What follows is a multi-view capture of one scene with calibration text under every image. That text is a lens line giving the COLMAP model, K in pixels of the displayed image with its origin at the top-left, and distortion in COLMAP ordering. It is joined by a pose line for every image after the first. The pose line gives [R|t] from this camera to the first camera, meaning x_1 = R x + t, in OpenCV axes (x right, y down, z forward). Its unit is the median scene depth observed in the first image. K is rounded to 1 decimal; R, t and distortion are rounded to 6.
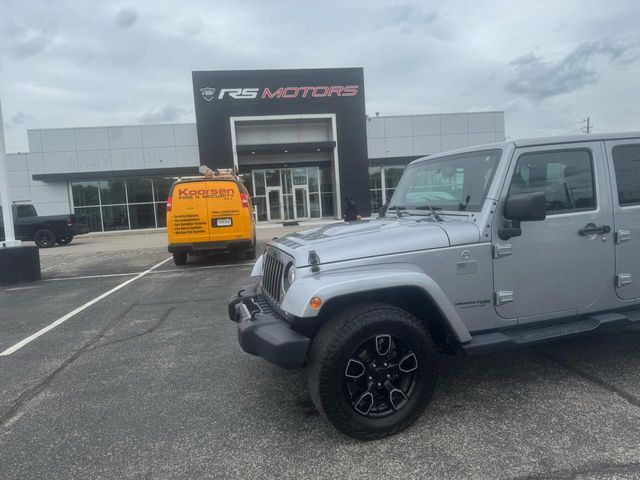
lens RADIAL K [[478.3, 0, 320.0], [0, 478.3, 240.0], [0, 0, 1]] dist [0.125968, -0.159282]
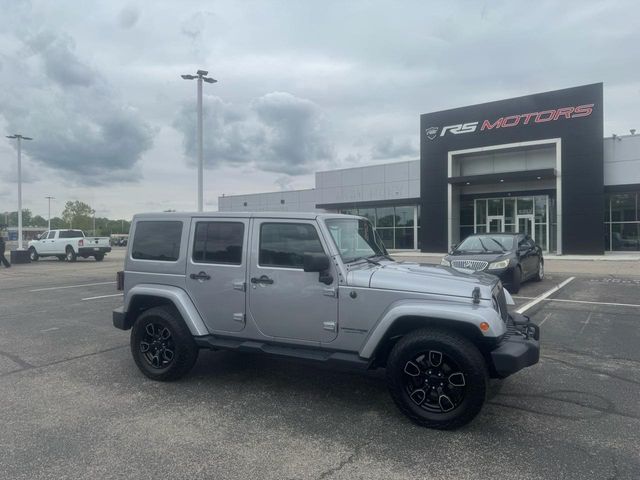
lens RADIAL K [[478.3, 0, 320.0], [0, 478.3, 240.0], [0, 0, 1]] dist [0.125968, -0.159282]
pose [[0.707085, 0.062036, -0.704402, 0.373078], [-0.086497, 0.996252, 0.000912, -0.032786], [0.701818, 0.060283, 0.709801, 0.041568]]
